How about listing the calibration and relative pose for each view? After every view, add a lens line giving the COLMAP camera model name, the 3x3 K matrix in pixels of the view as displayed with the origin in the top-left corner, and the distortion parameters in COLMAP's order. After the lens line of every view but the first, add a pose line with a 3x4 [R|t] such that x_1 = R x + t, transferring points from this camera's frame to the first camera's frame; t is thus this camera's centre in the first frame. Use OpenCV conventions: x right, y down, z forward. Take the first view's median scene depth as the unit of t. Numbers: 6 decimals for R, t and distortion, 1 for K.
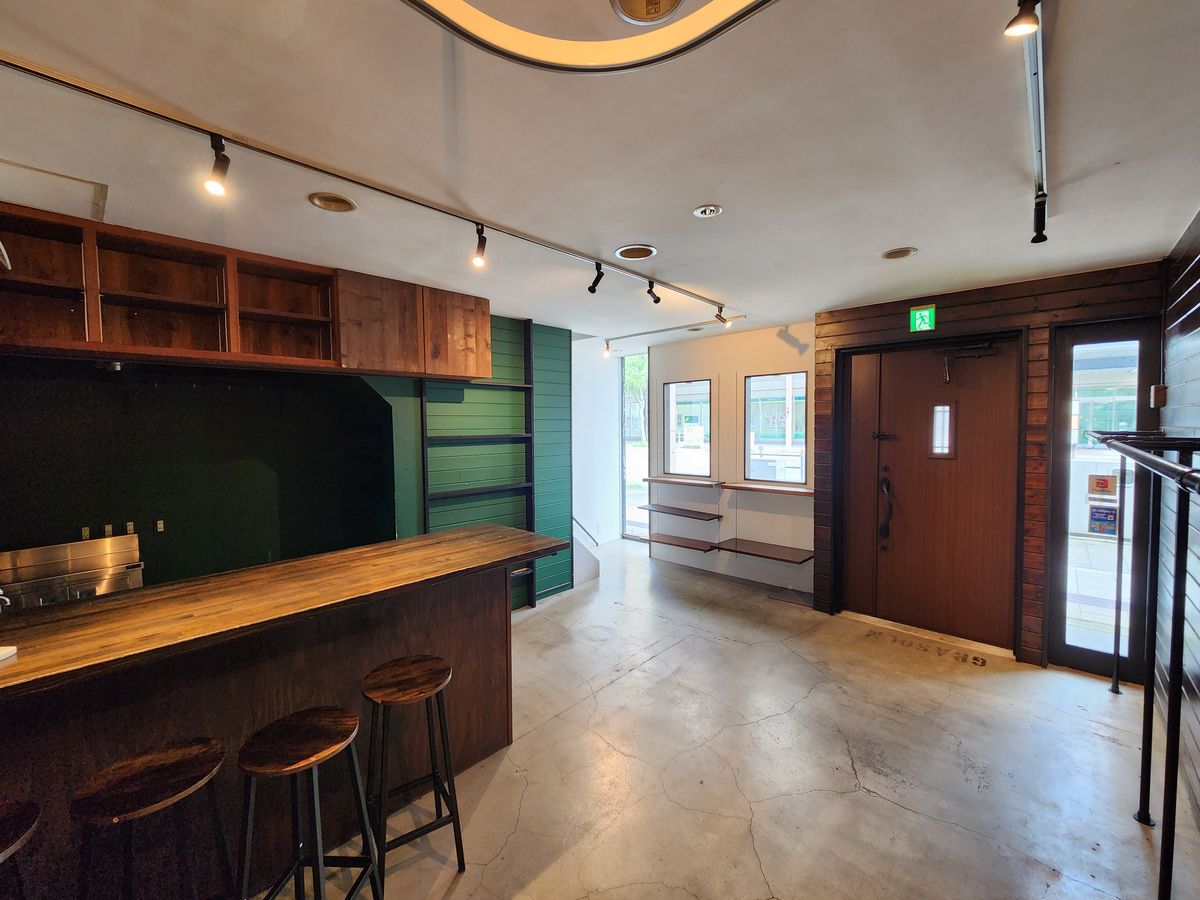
lens RADIAL K [[486.1, 0, 600.1], [0, 486.1, 445.1], [0, 0, 1]] dist [-0.000309, -0.001035]
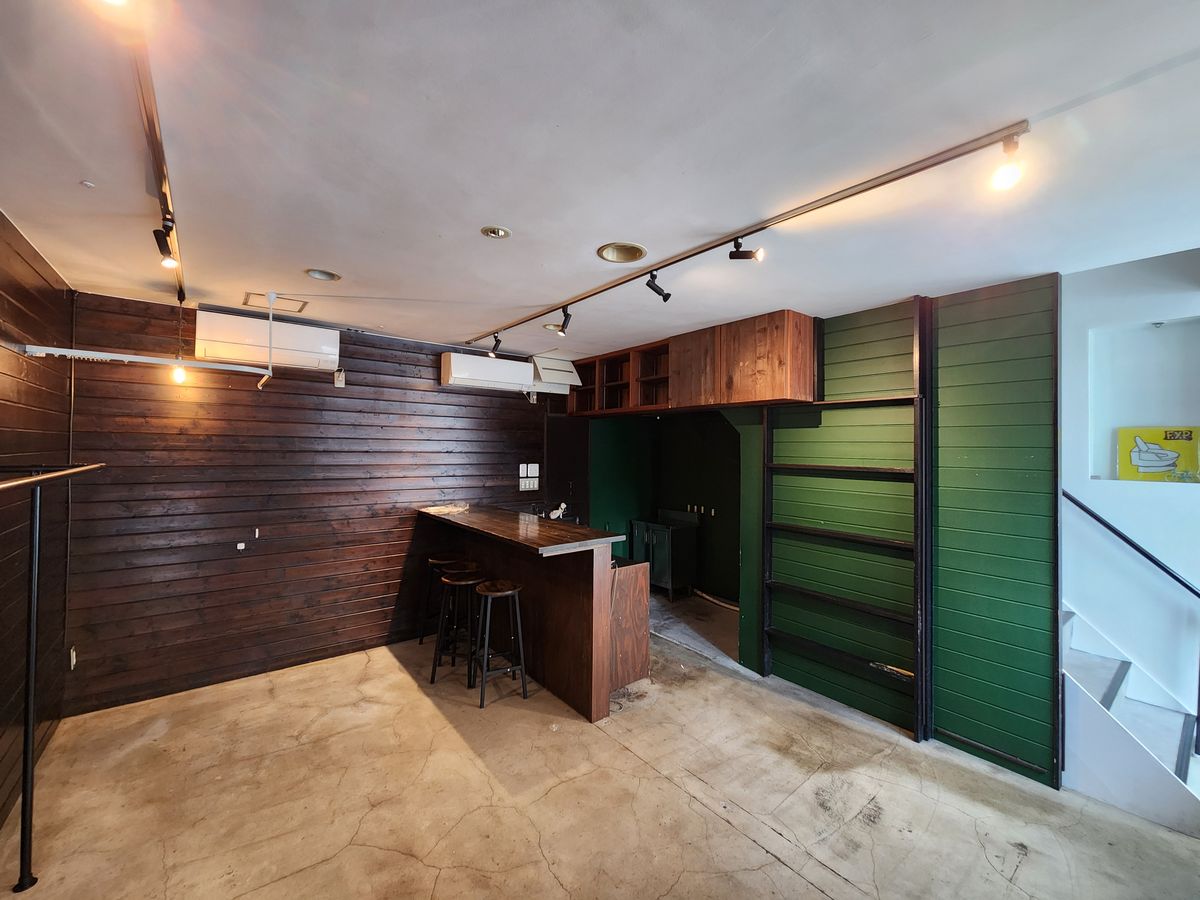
lens RADIAL K [[486.1, 0, 600.1], [0, 486.1, 445.1], [0, 0, 1]] dist [-0.000309, -0.001035]
pose [[-0.150719, -0.000535, -0.988577, 0.707022], [-0.054524, 0.998482, 0.007773, -0.046449], [0.987072, 0.055072, -0.150519, 0.845138]]
